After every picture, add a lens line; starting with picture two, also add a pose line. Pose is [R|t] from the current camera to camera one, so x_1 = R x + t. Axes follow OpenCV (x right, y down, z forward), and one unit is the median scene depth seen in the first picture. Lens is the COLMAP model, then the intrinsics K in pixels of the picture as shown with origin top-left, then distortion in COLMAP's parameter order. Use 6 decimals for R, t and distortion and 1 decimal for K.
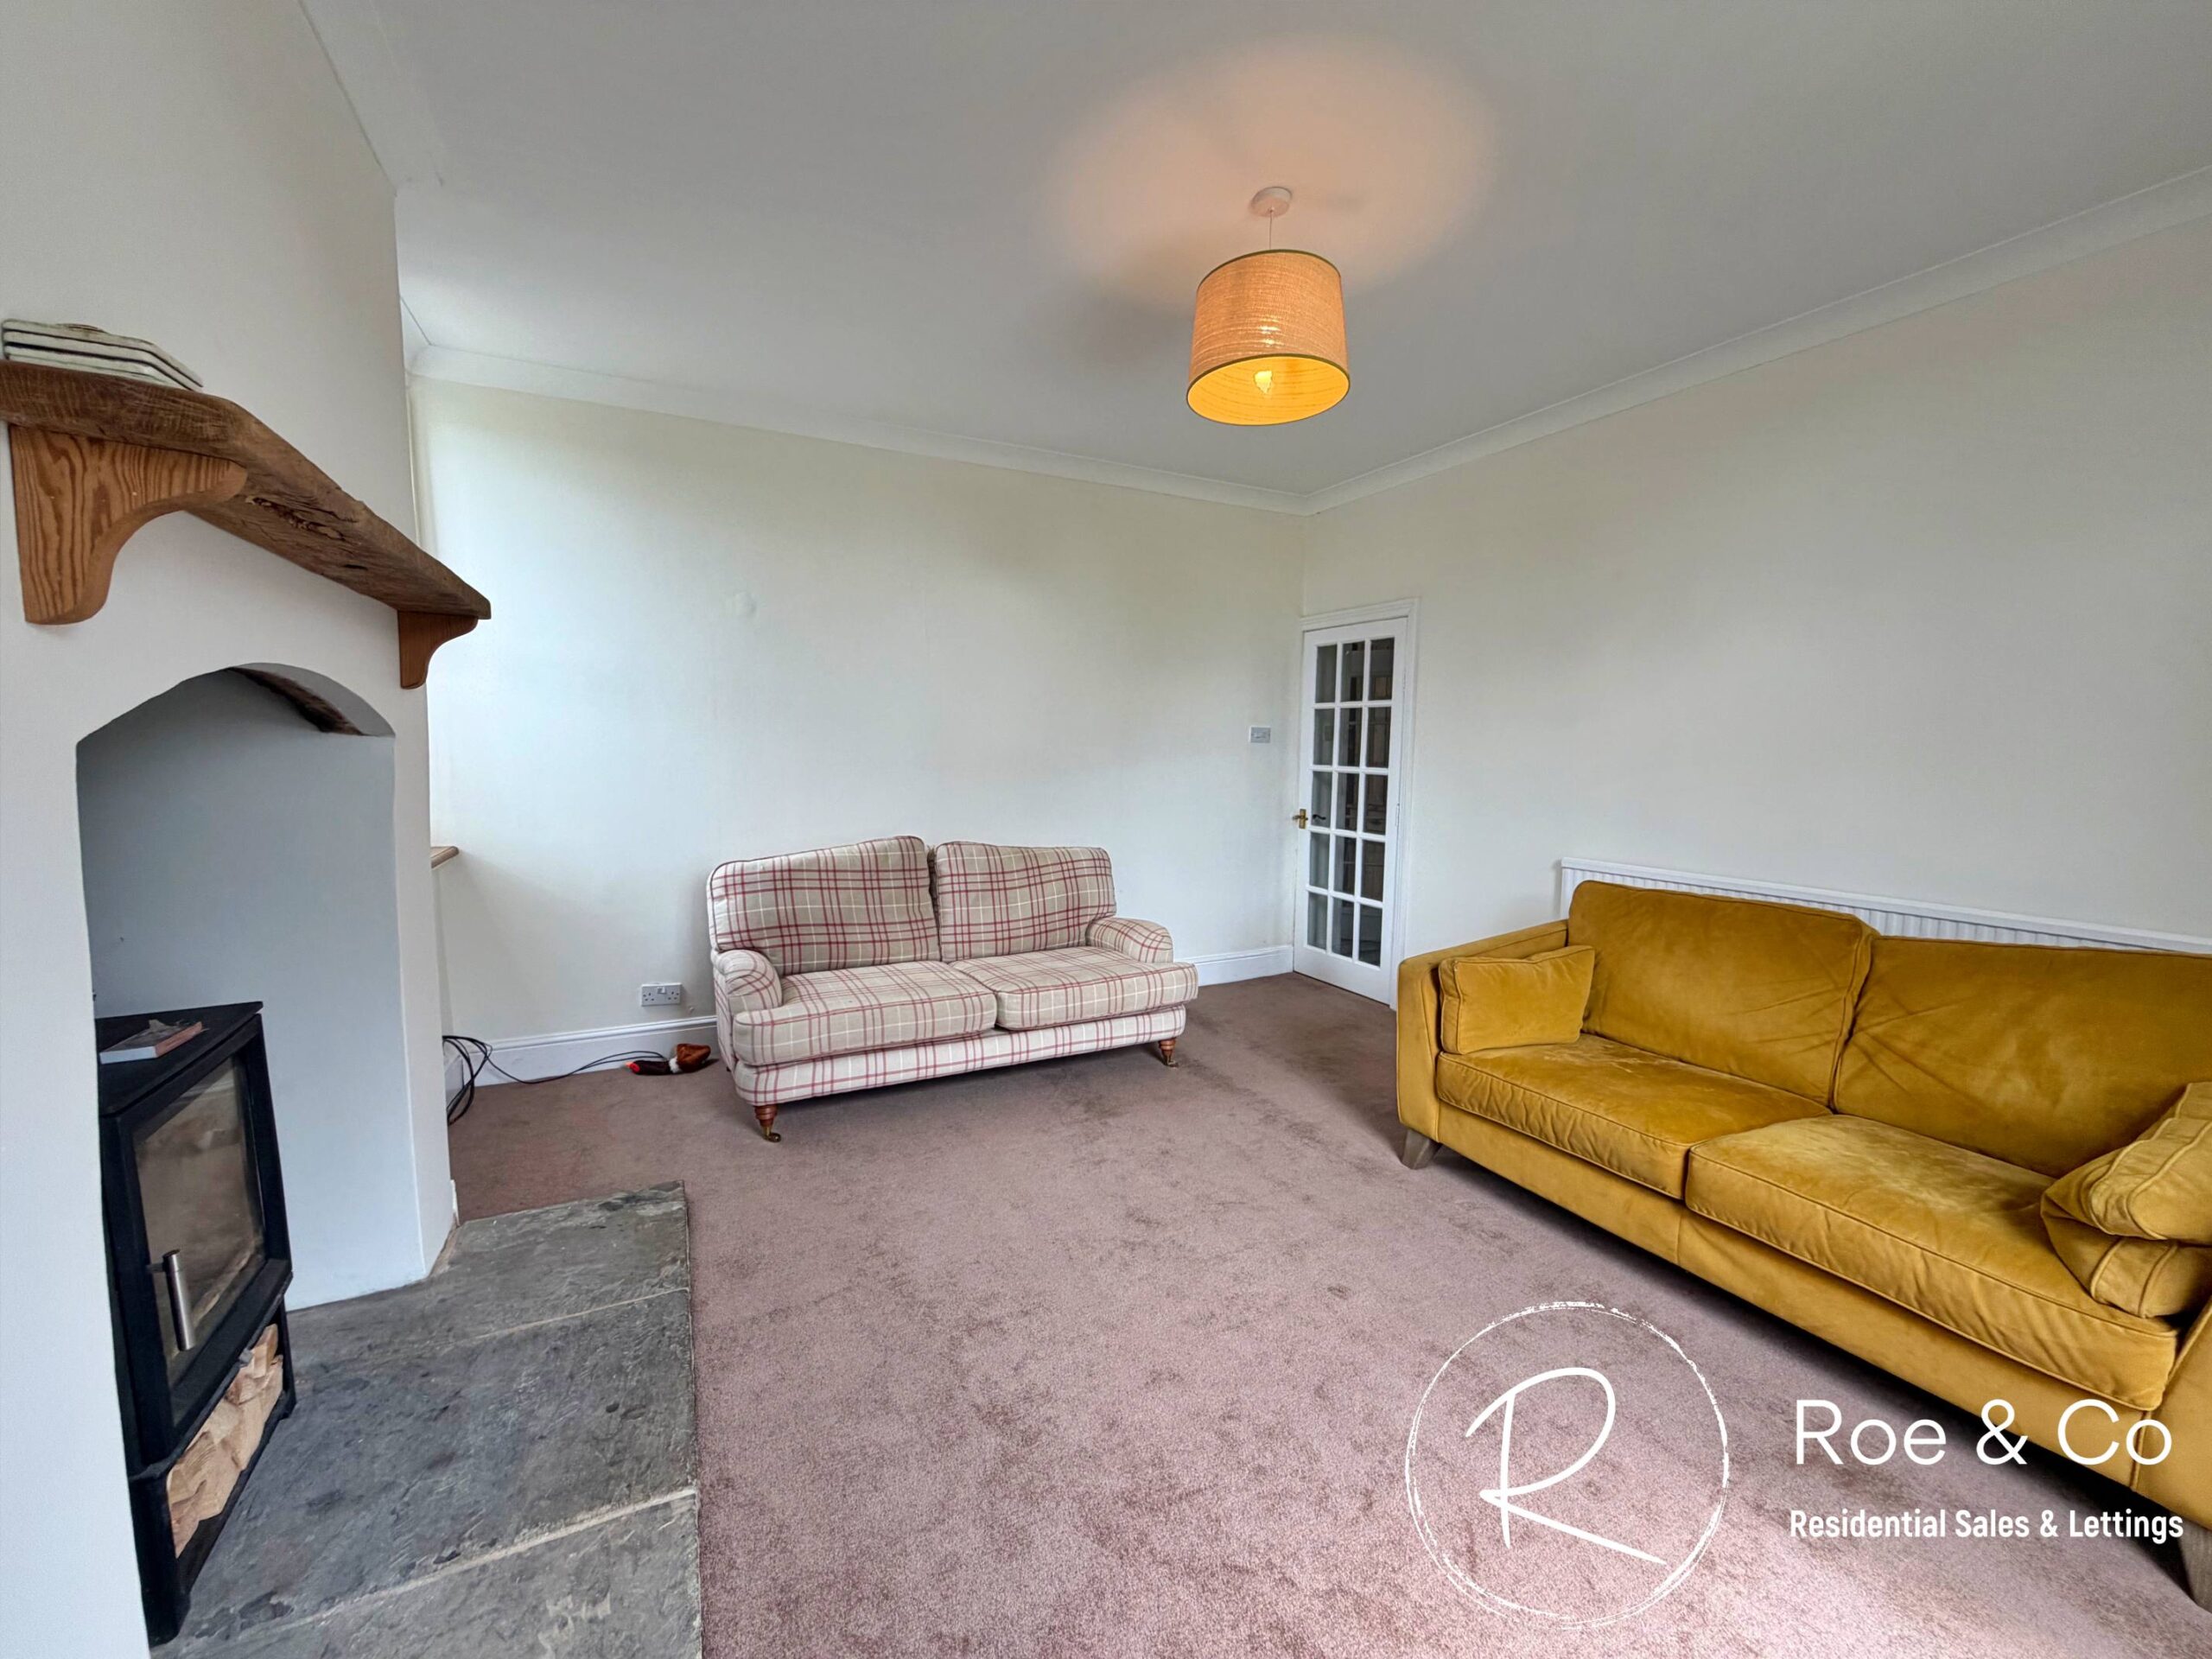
lens RADIAL K [[879.6, 0, 1101.1], [0, 879.6, 838.7], [0, 0, 1]] dist [-0.001090, 0.000059]
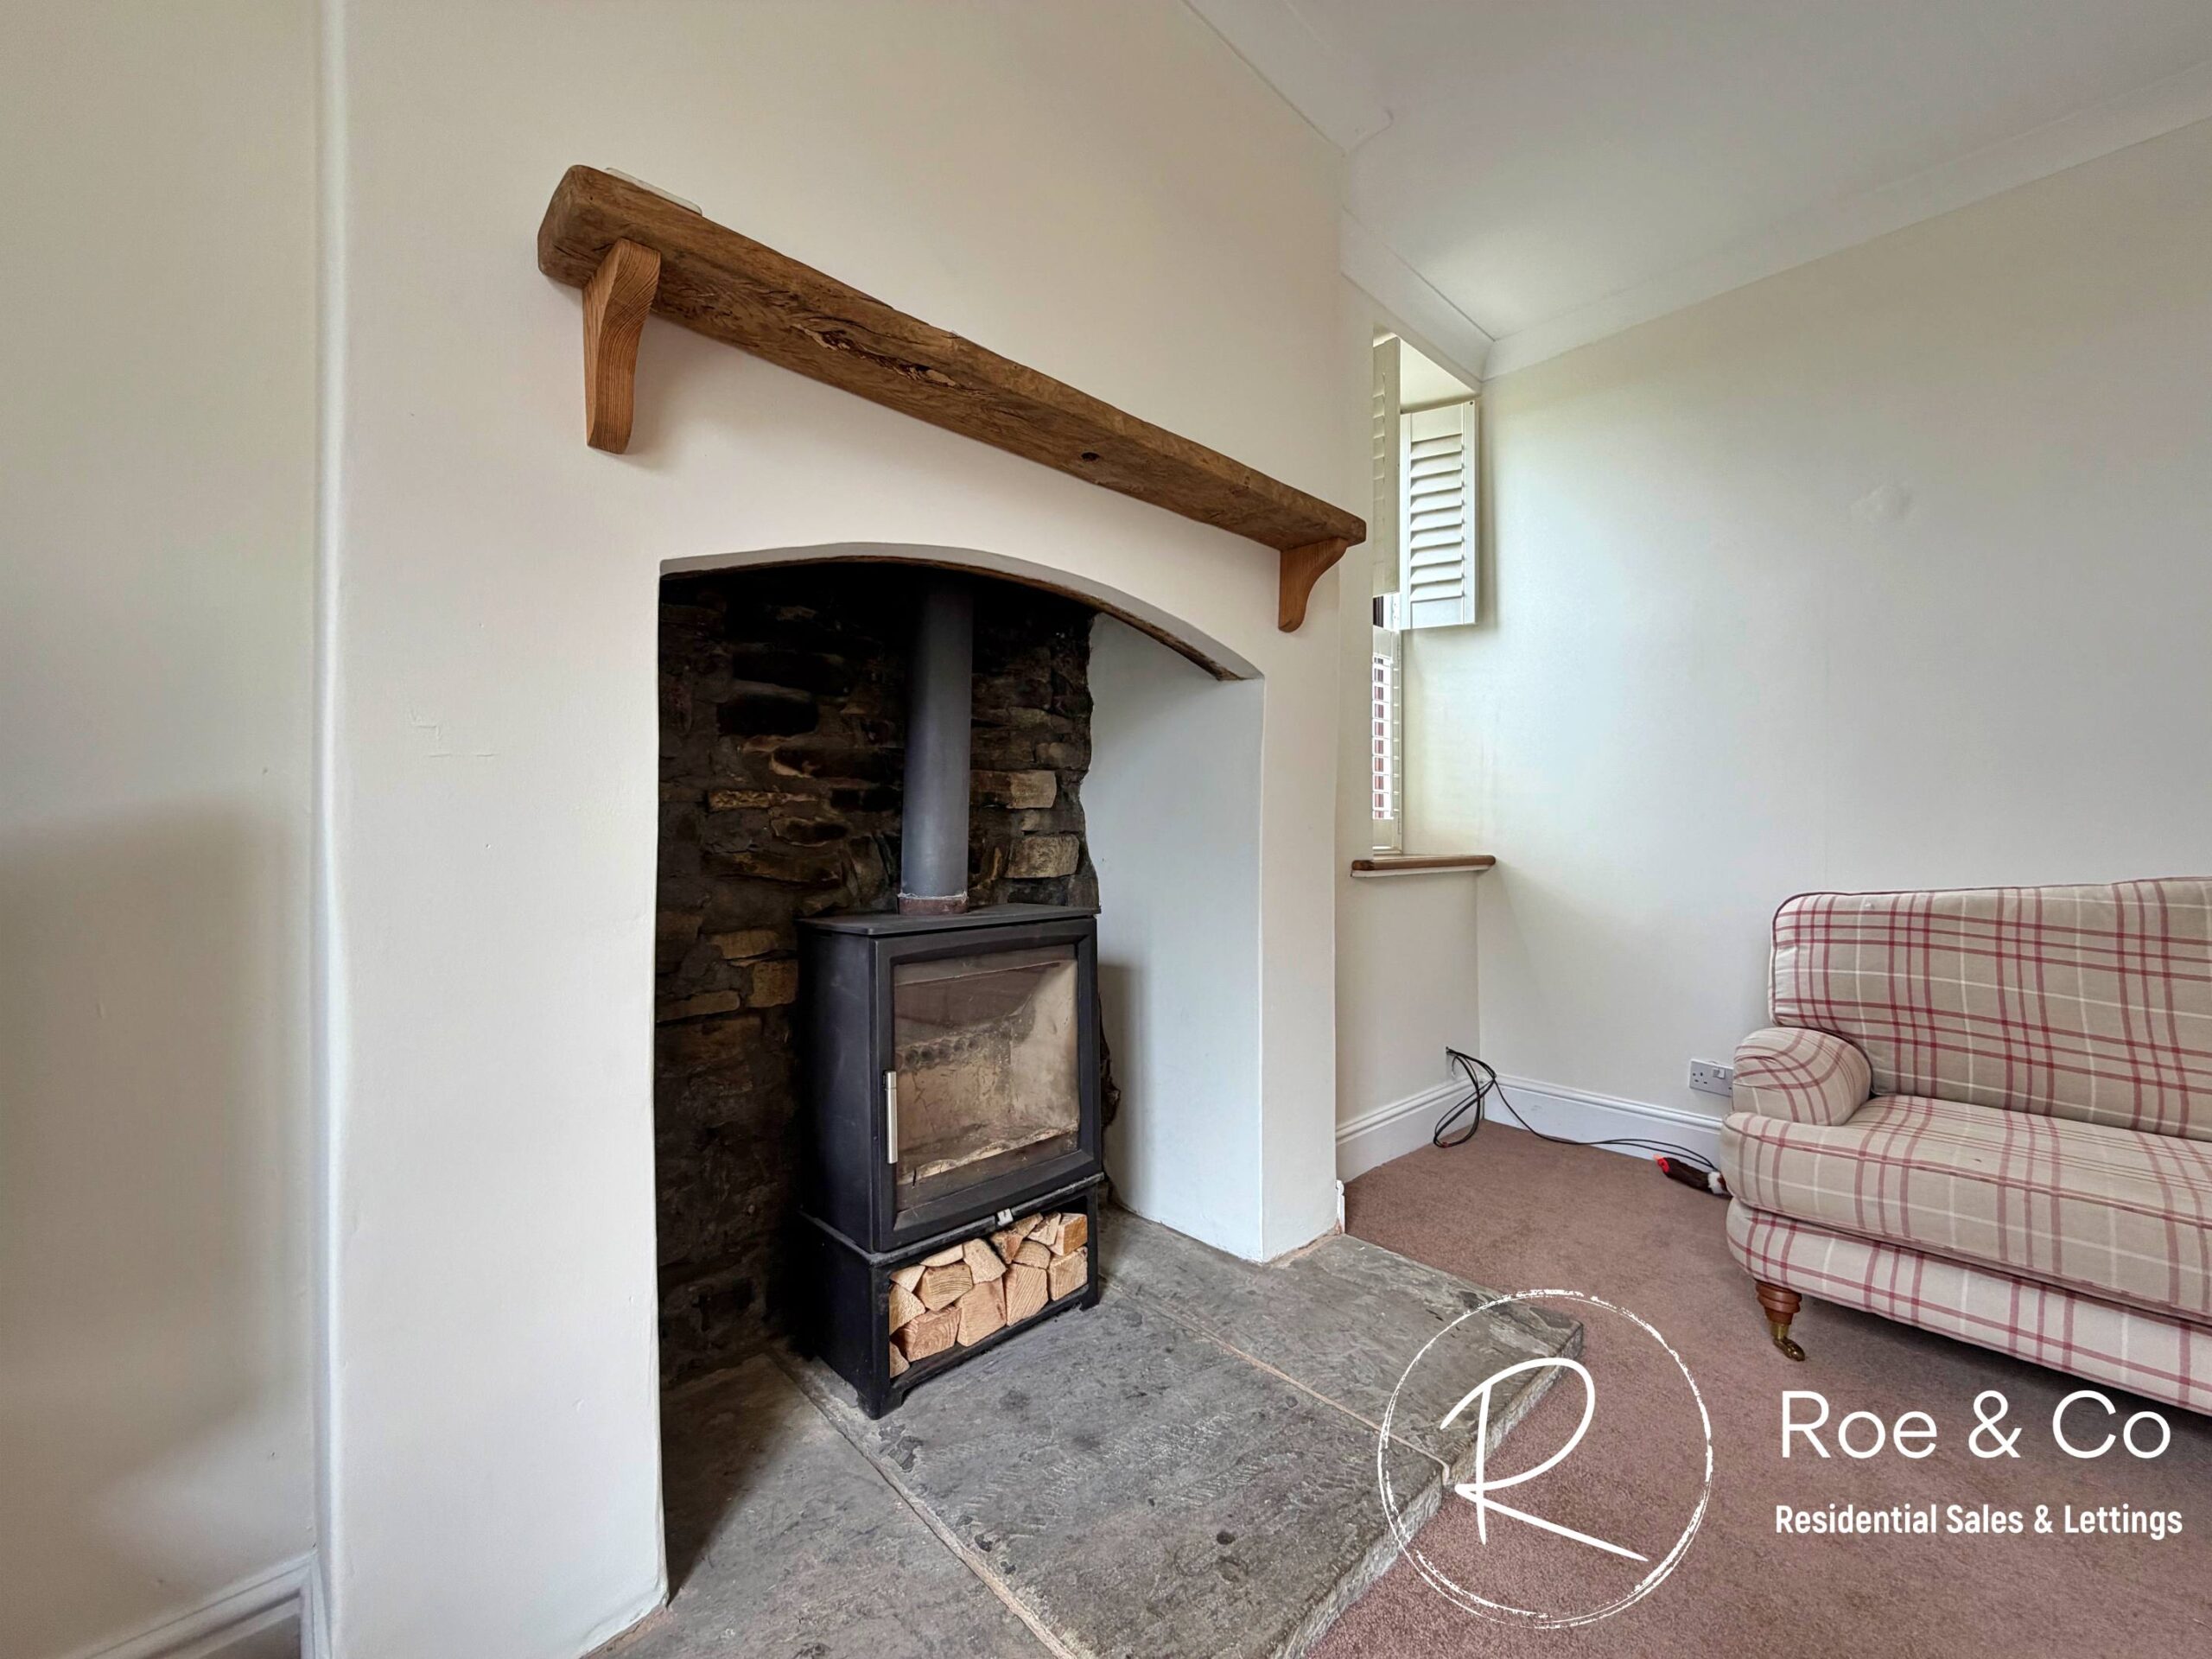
lens RADIAL K [[879.6, 0, 1101.1], [0, 879.6, 838.7], [0, 0, 1]] dist [-0.001090, 0.000059]
pose [[0.289391, -0.001115, -0.957210, 0.047561], [-0.103522, 0.994098, -0.032455, 0.069413], [0.951597, 0.108484, 0.287568, 0.353009]]
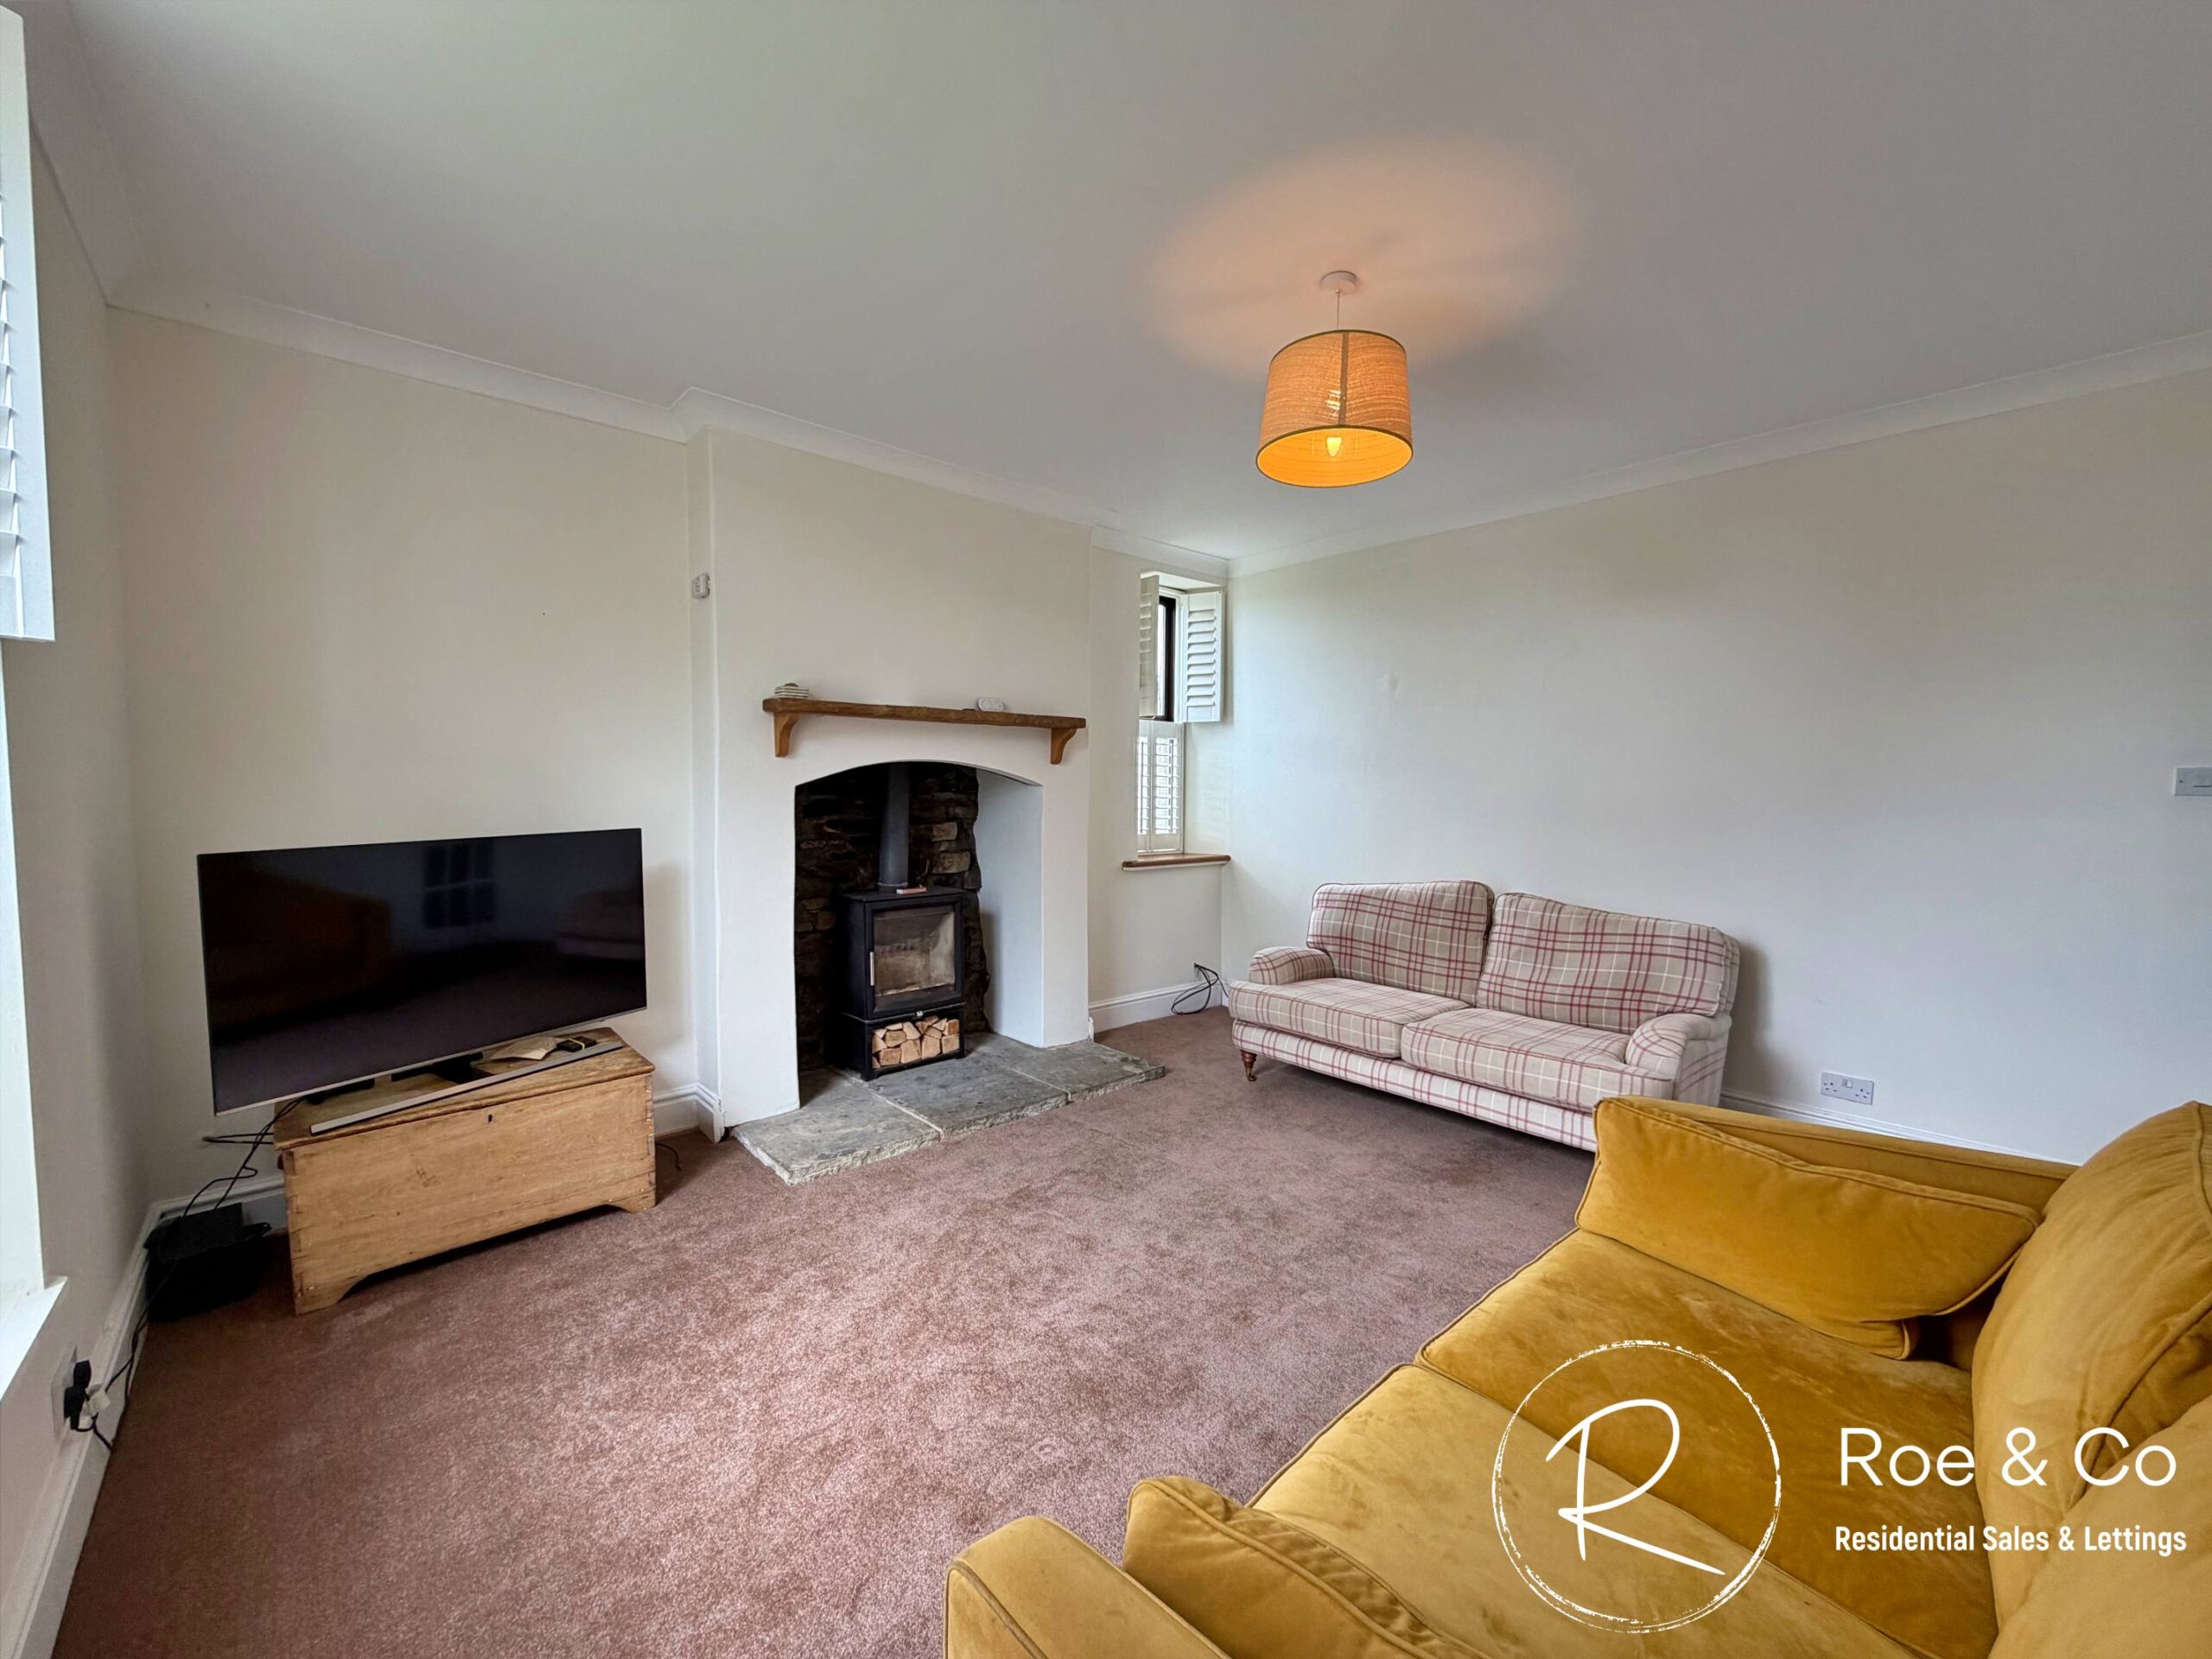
lens RADIAL K [[883.4, 0, 1104.4], [0, 883.4, 835.7], [0, 0, 1]] dist [0.009904, 0.000112]
pose [[0.268197, 0.047931, -0.962171, 0.842353], [-0.112090, 0.993531, 0.018249, -0.033965], [0.956821, 0.102955, 0.271835, 0.351678]]
